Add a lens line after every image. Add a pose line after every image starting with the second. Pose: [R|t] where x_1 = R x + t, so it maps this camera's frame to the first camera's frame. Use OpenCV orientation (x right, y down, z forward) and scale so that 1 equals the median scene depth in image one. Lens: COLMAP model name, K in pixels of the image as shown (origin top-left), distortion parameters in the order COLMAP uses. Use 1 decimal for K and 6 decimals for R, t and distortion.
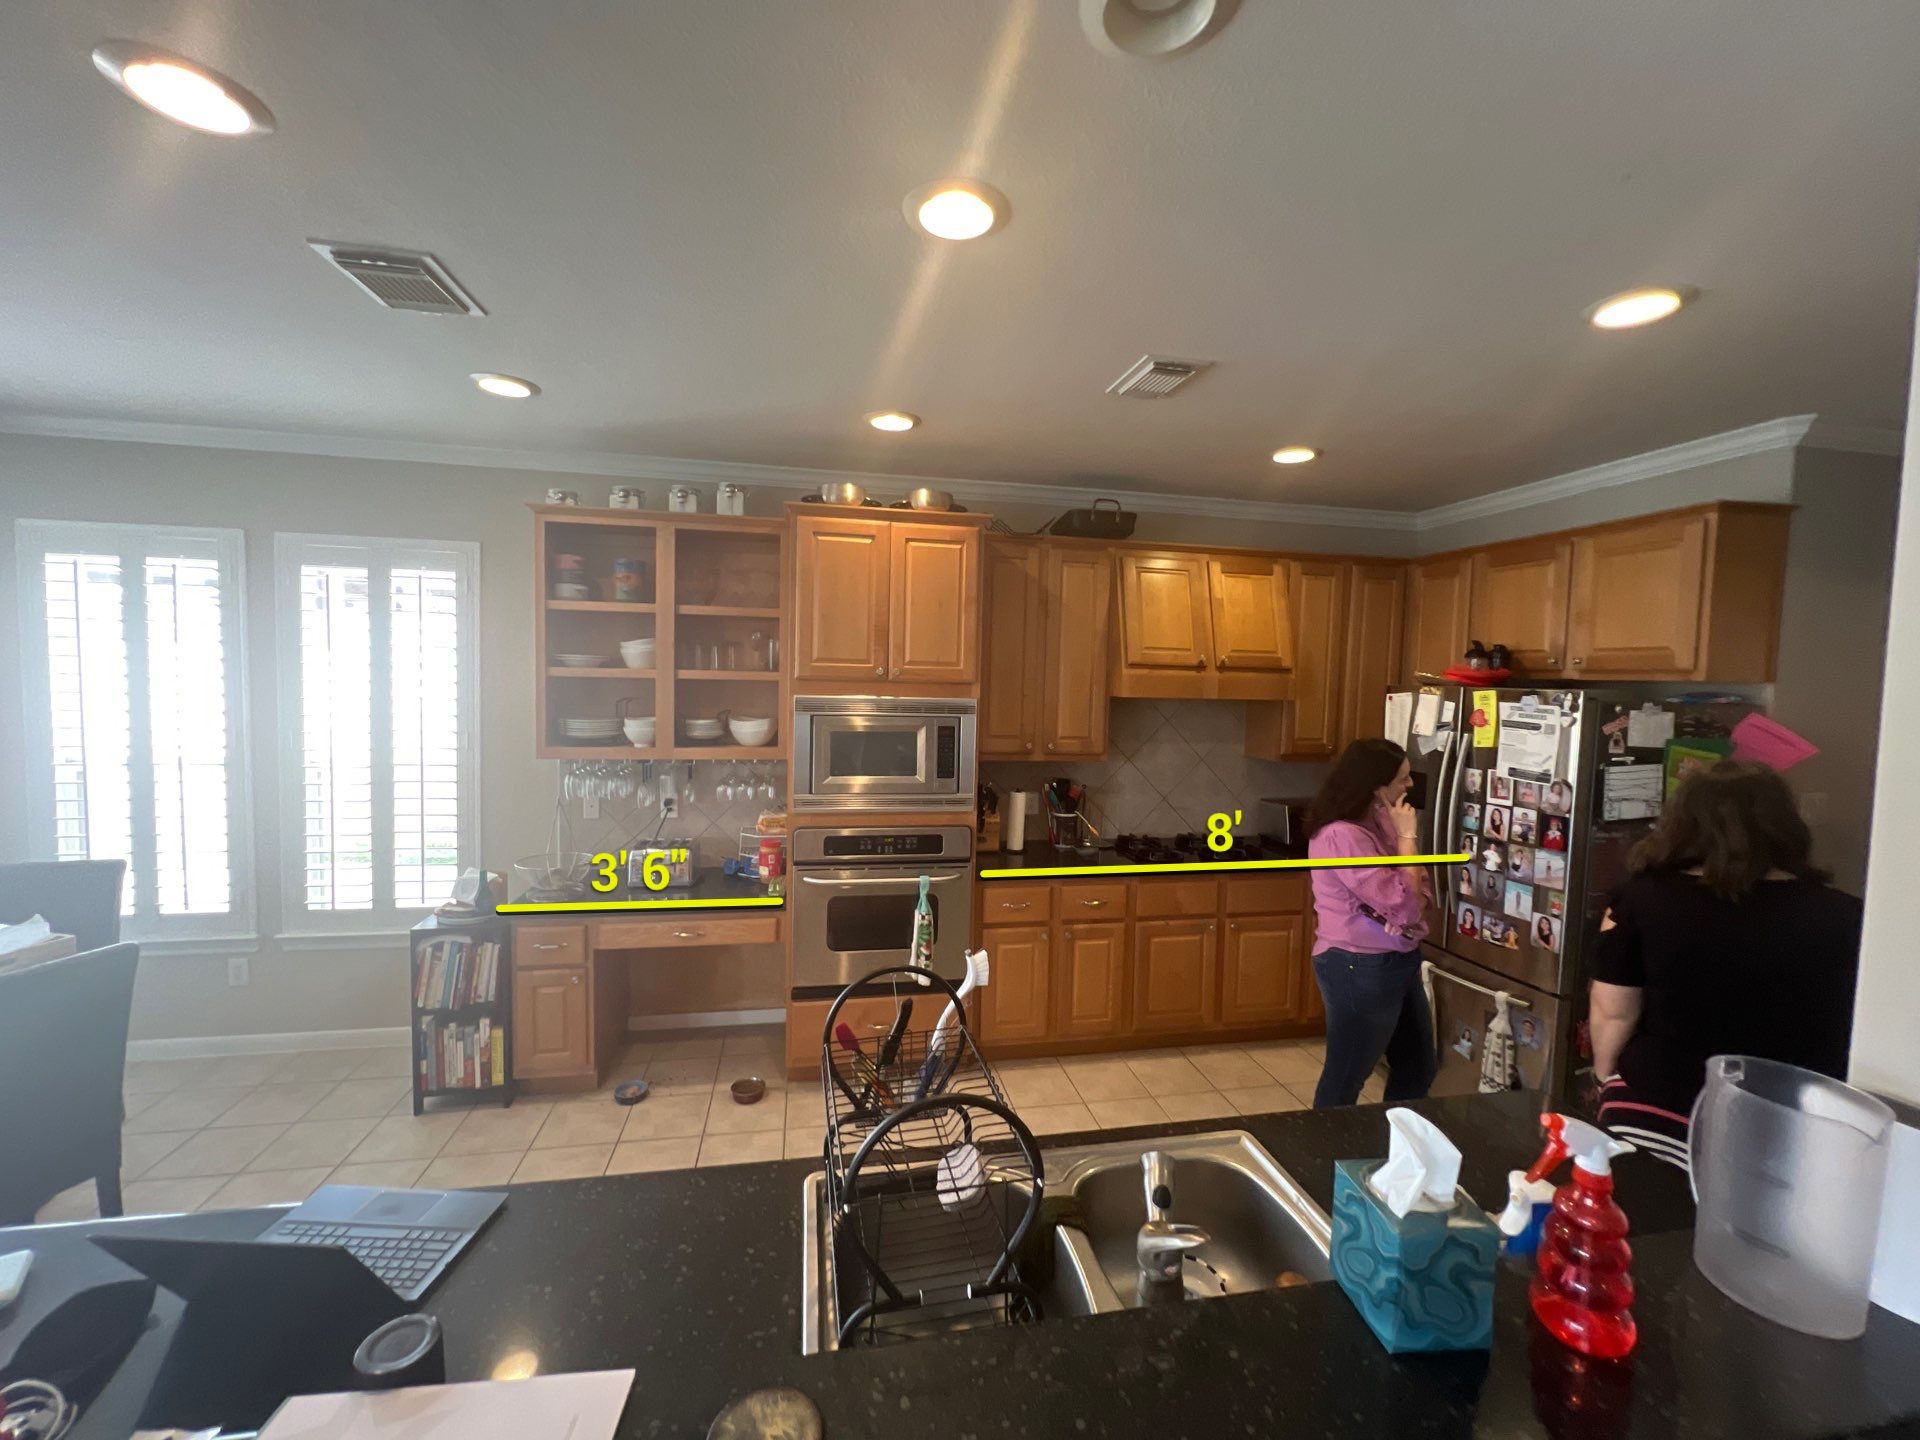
lens RADIAL K [[765.8, 0, 957.3], [0, 765.8, 717.3], [0, 0, 1]] dist [-0.001412, 0.000138]
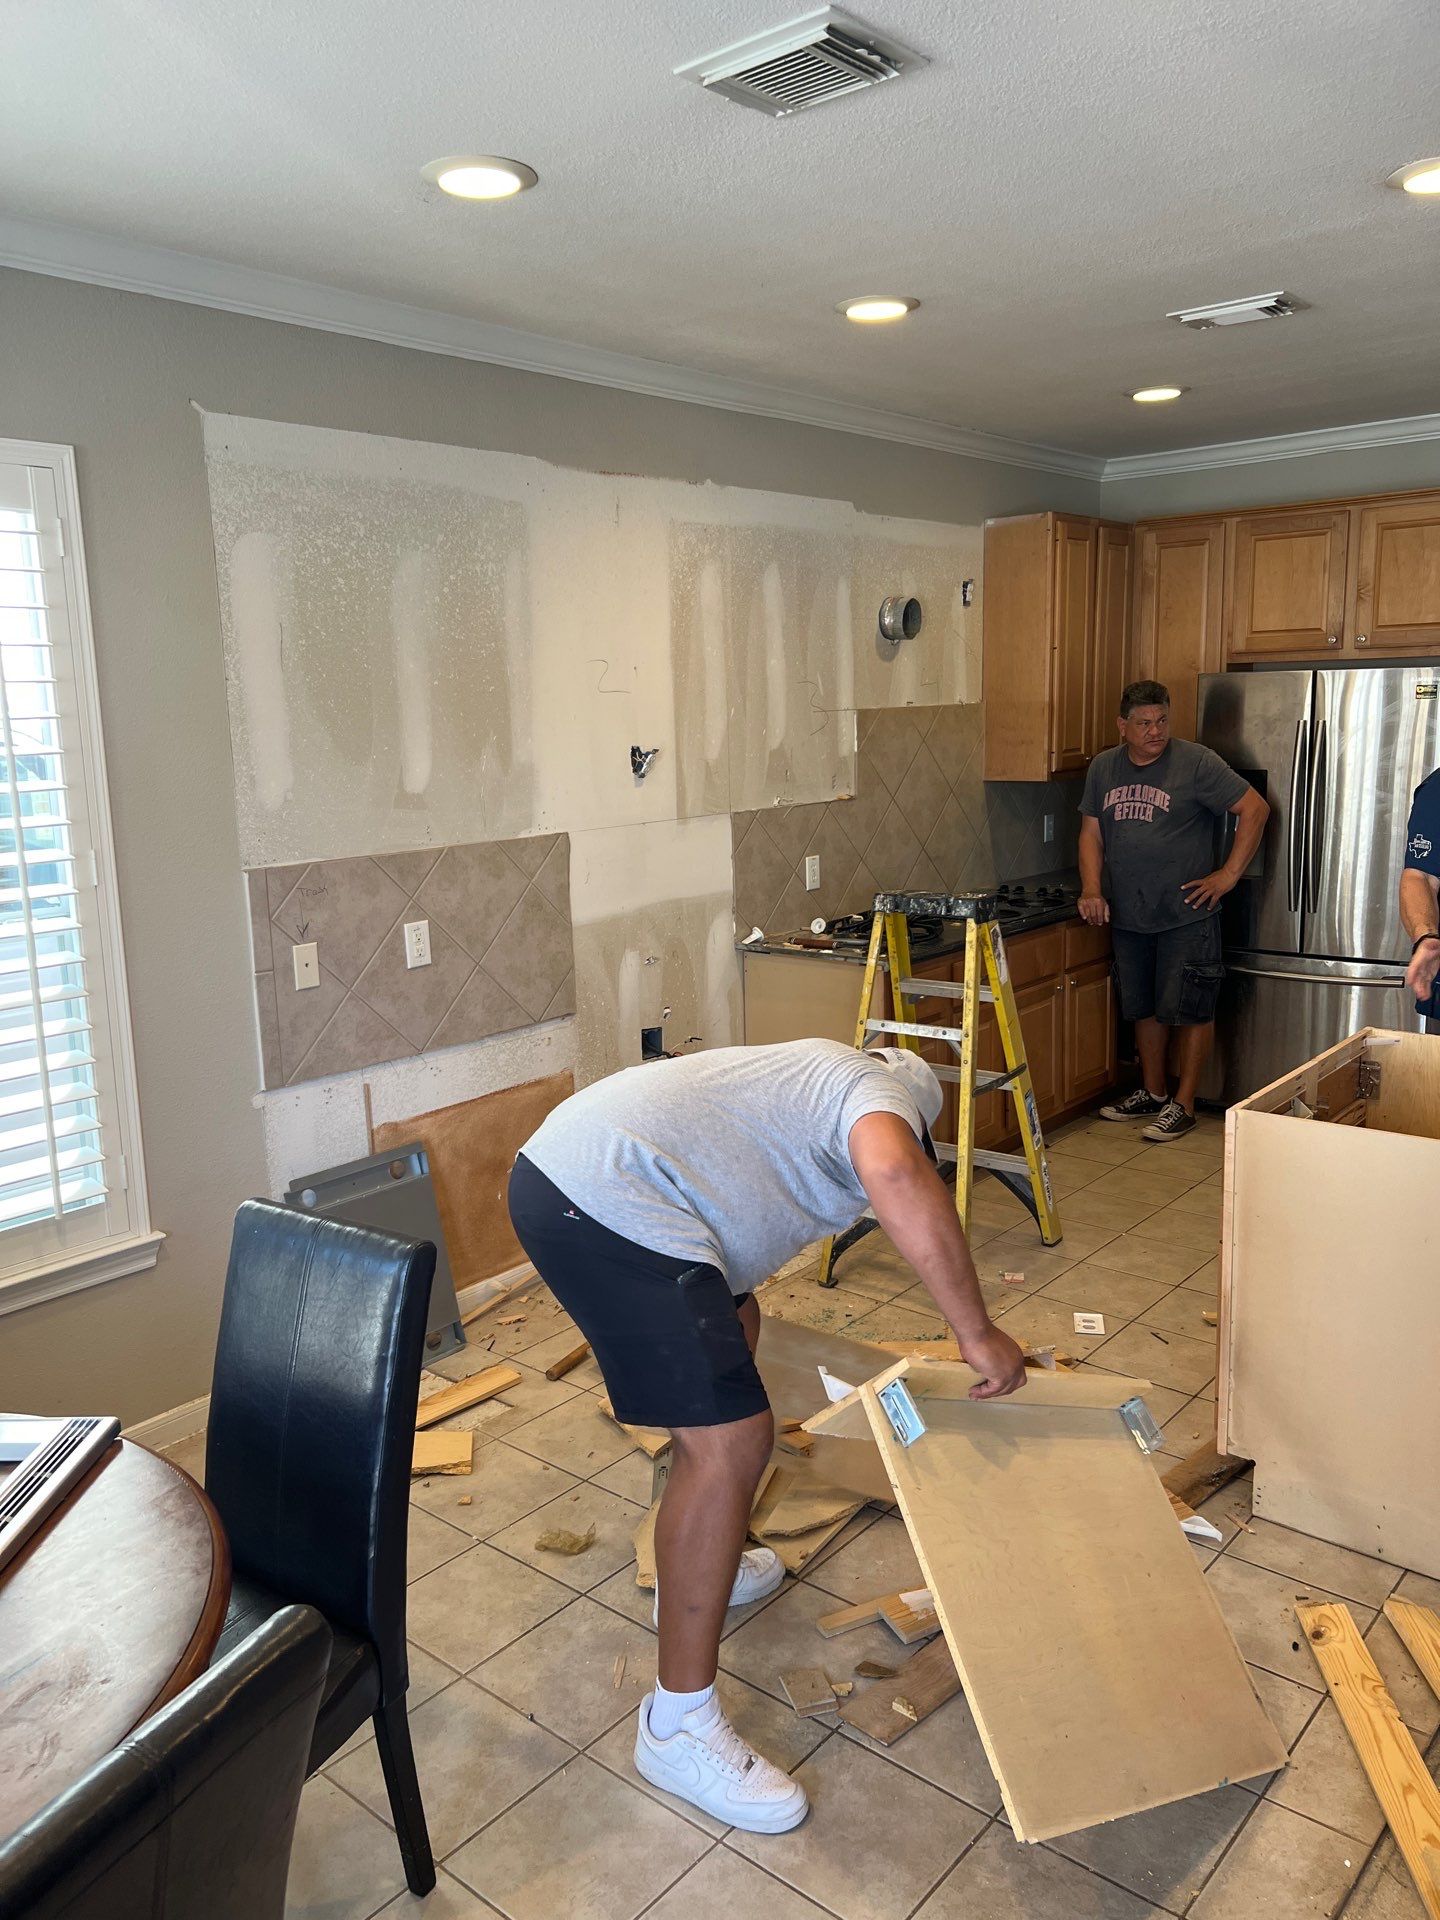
lens RADIAL K [[1445.8, 0, 720.0], [0, 1445.8, 960.0], [0, 0, 1]] dist [0.050468, -0.000256]
pose [[0.780316, -0.158163, 0.605054, -0.978296], [0.081562, 0.984965, 0.152285, -0.020990], [-0.620043, -0.069481, 0.781485, 0.024836]]
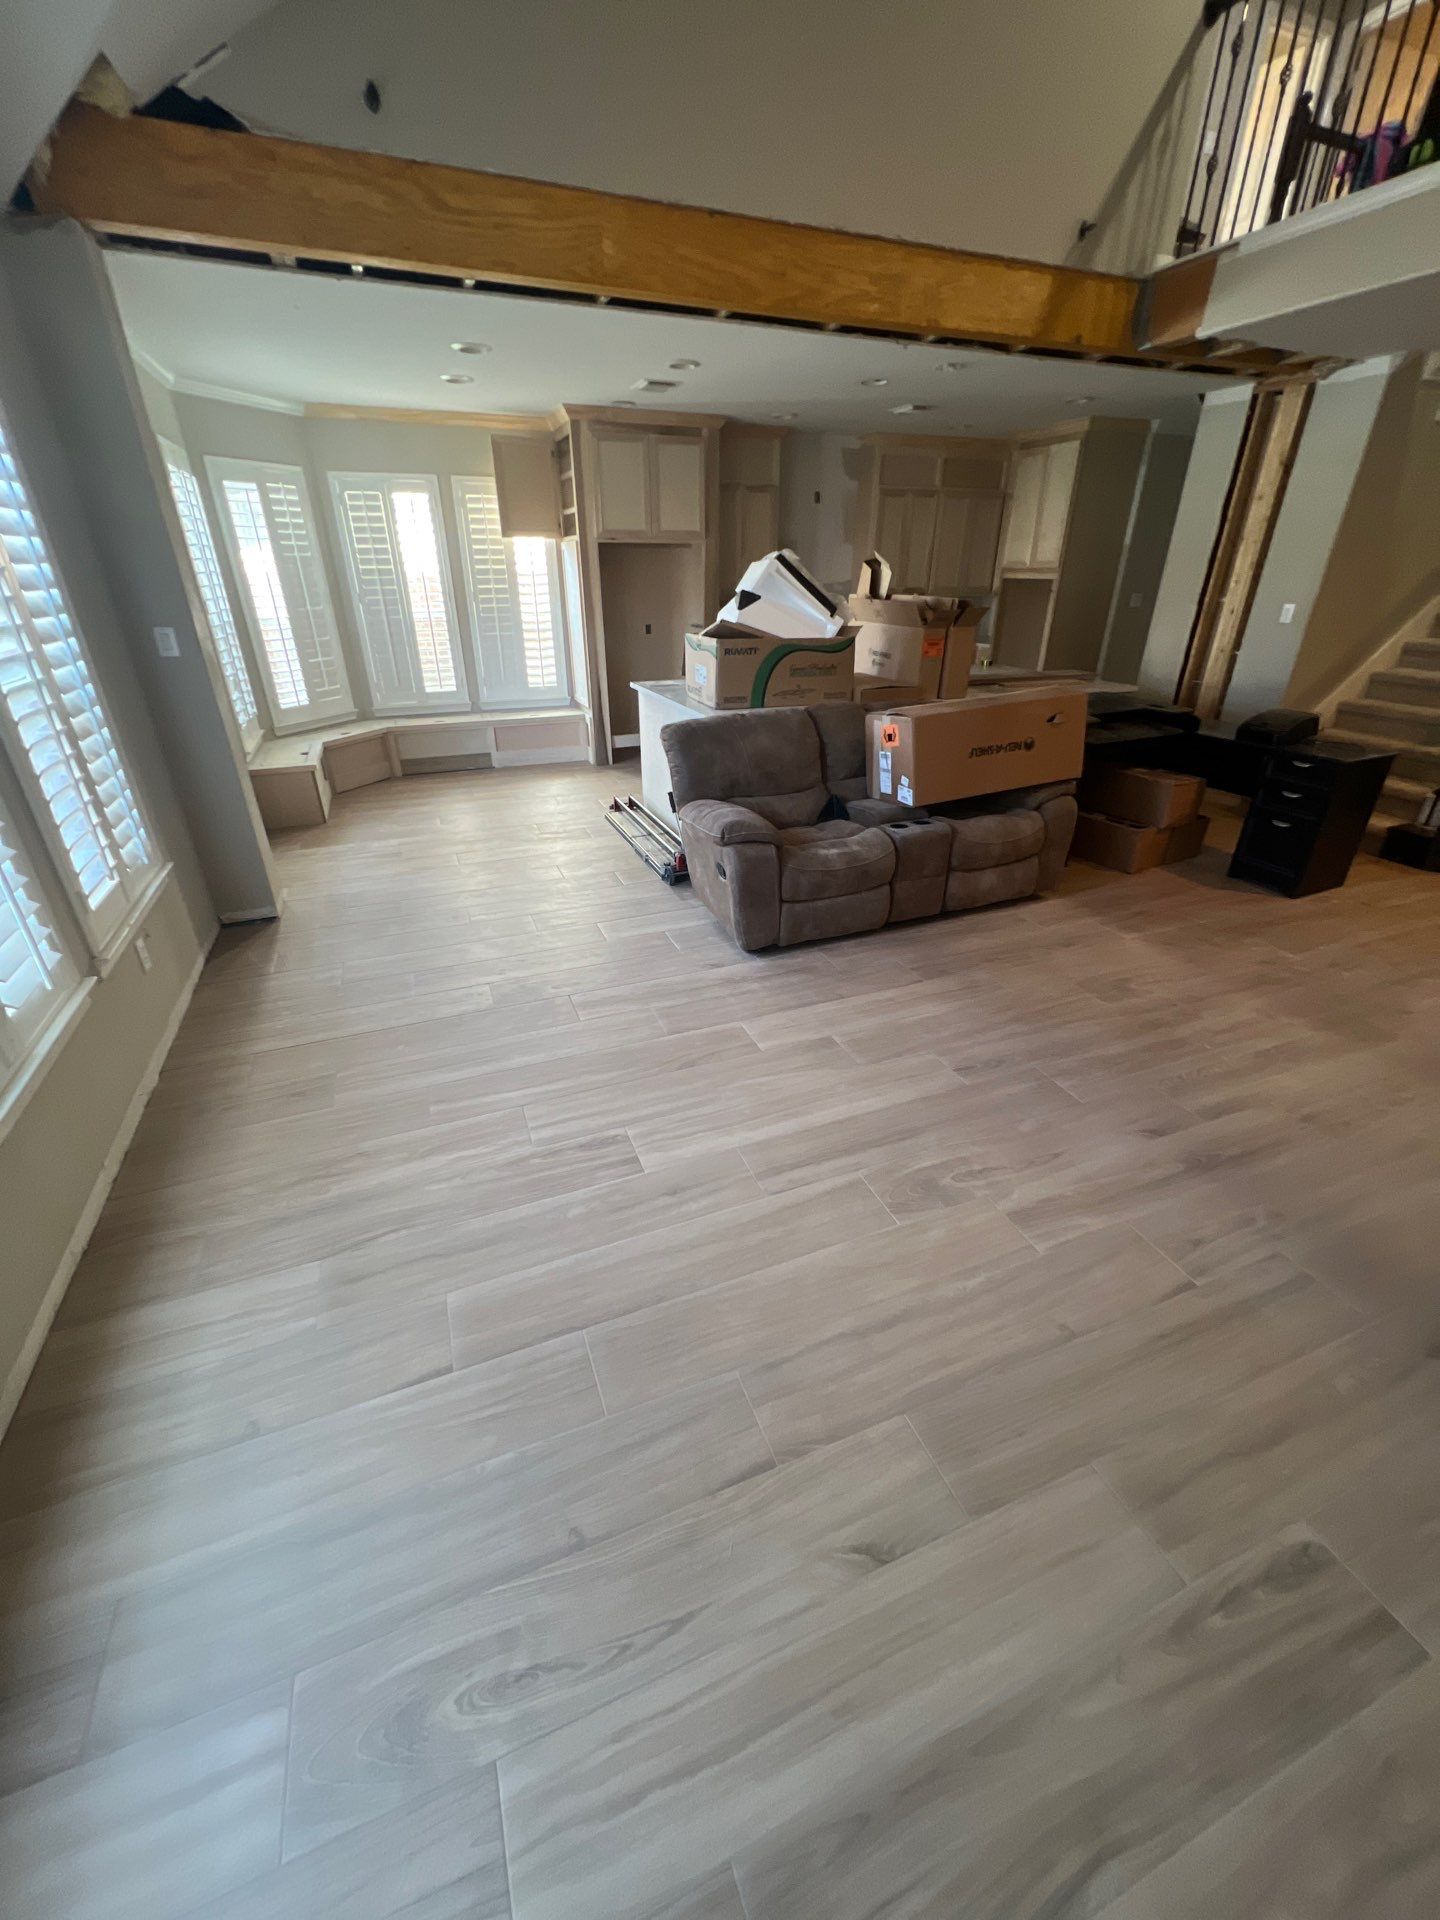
lens RADIAL K [[765.8, 0, 717.0], [0, 765.8, 960.0], [0, 0, 1]] dist [-0.001412, 0.000138]
pose [[0.982255, -0.108396, 0.153054, -0.682013], [0.036749, 0.911485, 0.409688, 0.100211], [-0.183915, -0.396793, 0.899294, -1.328259]]
